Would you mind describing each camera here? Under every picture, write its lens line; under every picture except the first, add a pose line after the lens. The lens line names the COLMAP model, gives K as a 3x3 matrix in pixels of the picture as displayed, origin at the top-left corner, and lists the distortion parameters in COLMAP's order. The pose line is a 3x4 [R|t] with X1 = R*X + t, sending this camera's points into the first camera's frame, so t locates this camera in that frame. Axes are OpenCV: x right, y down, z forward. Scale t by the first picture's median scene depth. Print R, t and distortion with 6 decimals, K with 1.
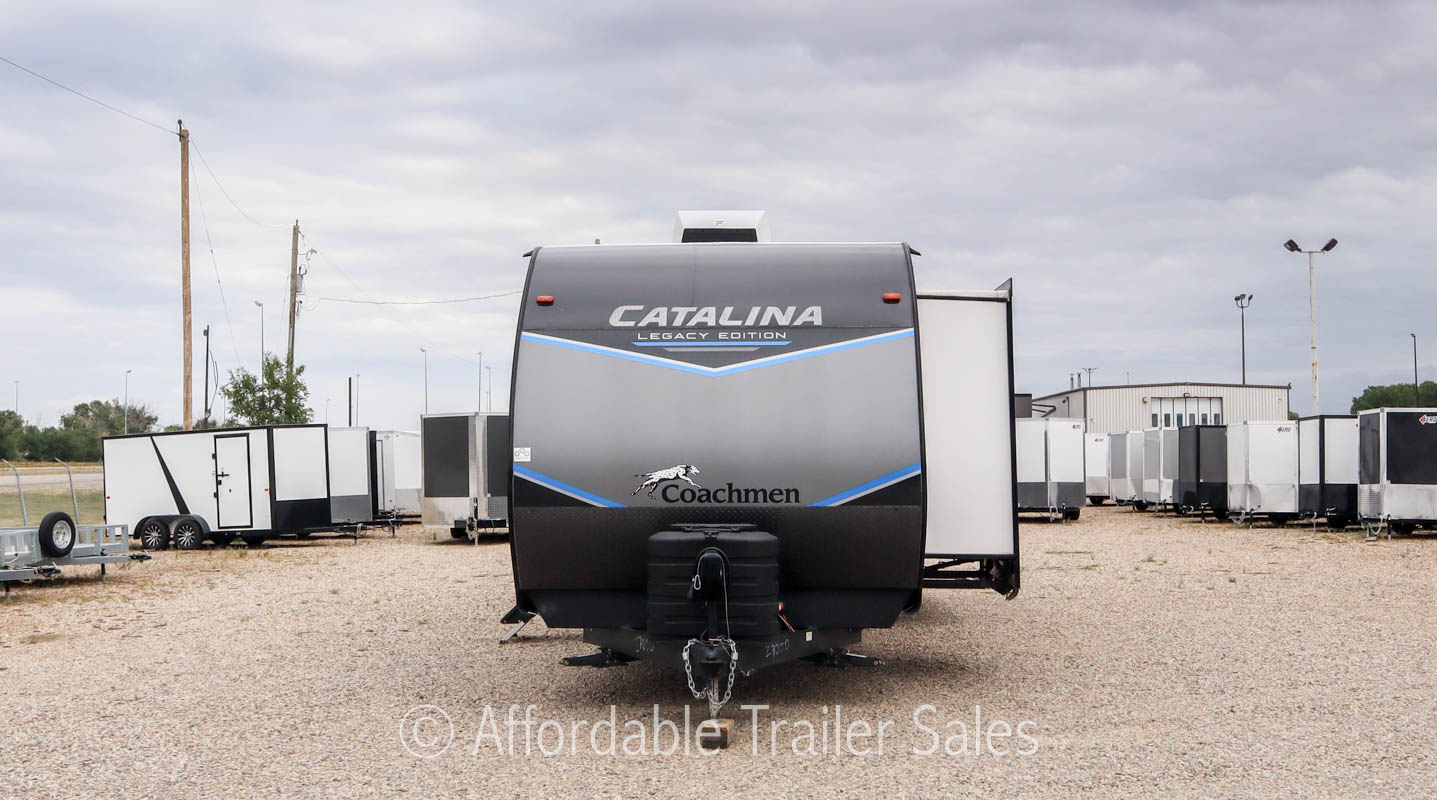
lens RADIAL K [[1582.5, 0, 668.9], [0, 1582.5, 396.3], [0, 0, 1]] dist [-0.004139, -0.549754]
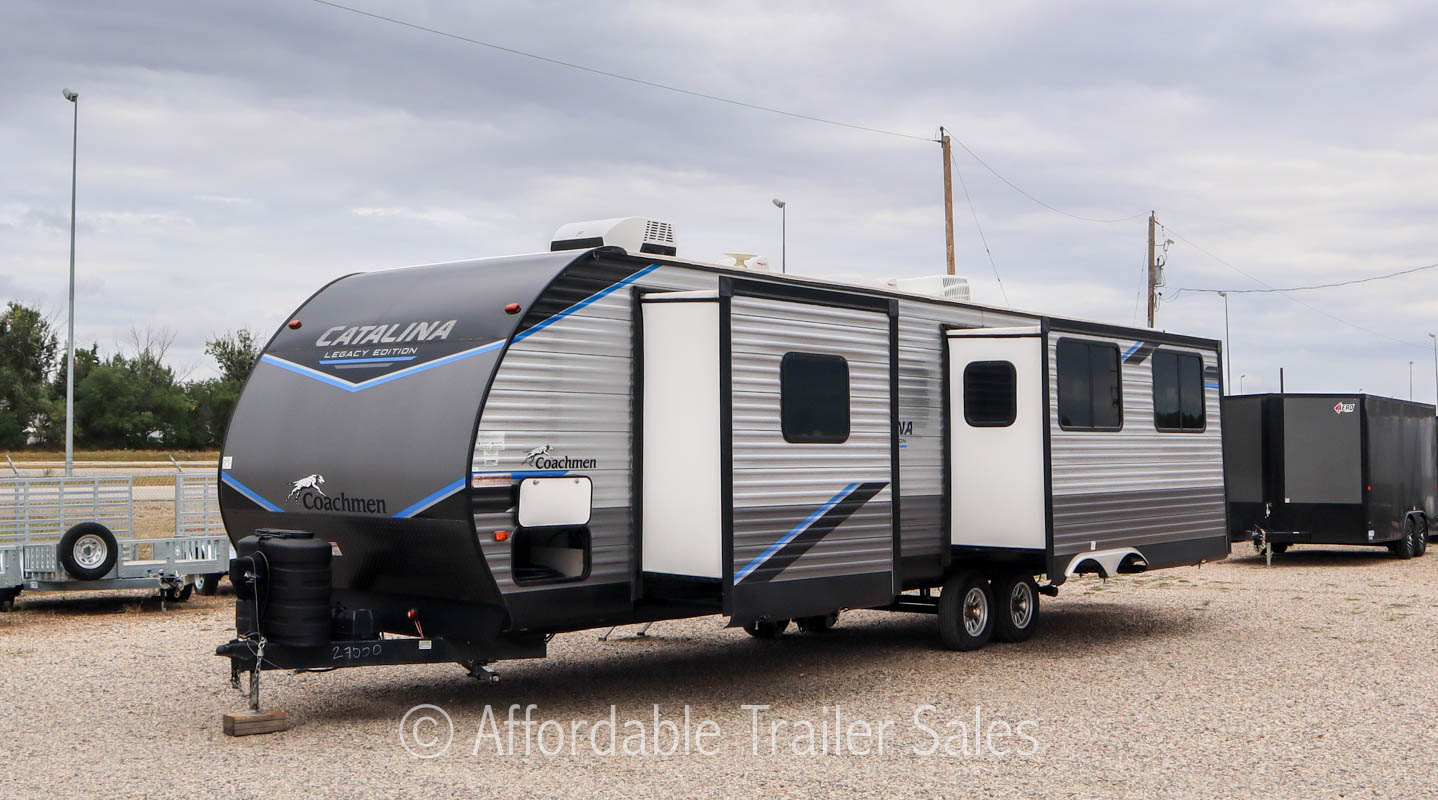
lens RADIAL K [[1583.6, 0, 669.3], [0, 1583.6, 396.3], [0, 0, 1]] dist [-0.004139, -0.549754]
pose [[0.807342, -0.013009, -0.589941, 0.834640], [0.015846, 0.999874, -0.000363, -0.005772], [0.589871, -0.009055, 0.807447, 0.271738]]
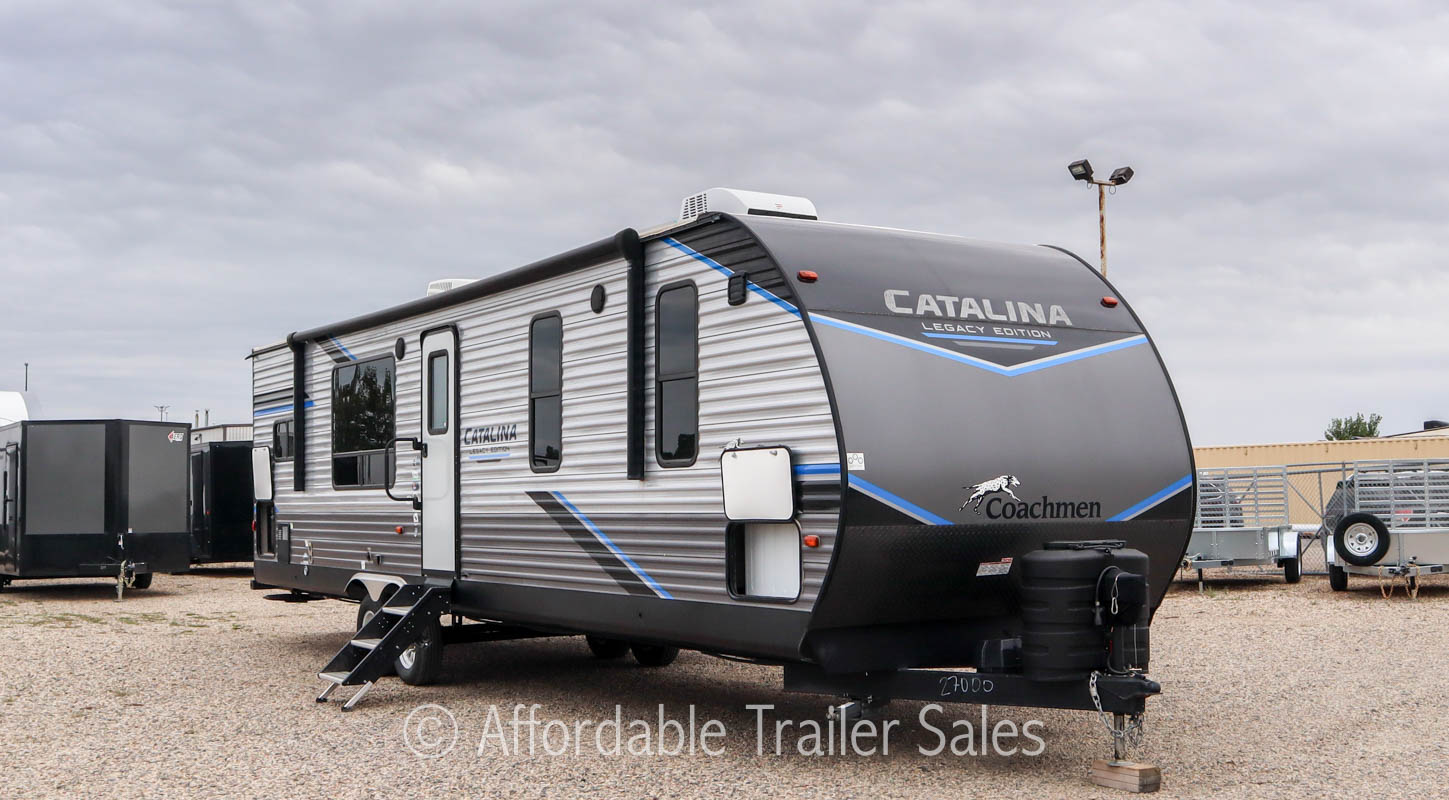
lens RADIAL K [[1637.6, 0, 724.5], [0, 1637.6, 400.0], [0, 0, 1]] dist [-0.003904, -0.000408]
pose [[0.810765, 0.032793, 0.584452, -0.642859], [-0.020769, 0.999412, -0.027266, 0.029432], [-0.585003, 0.009968, 0.810970, 0.354538]]
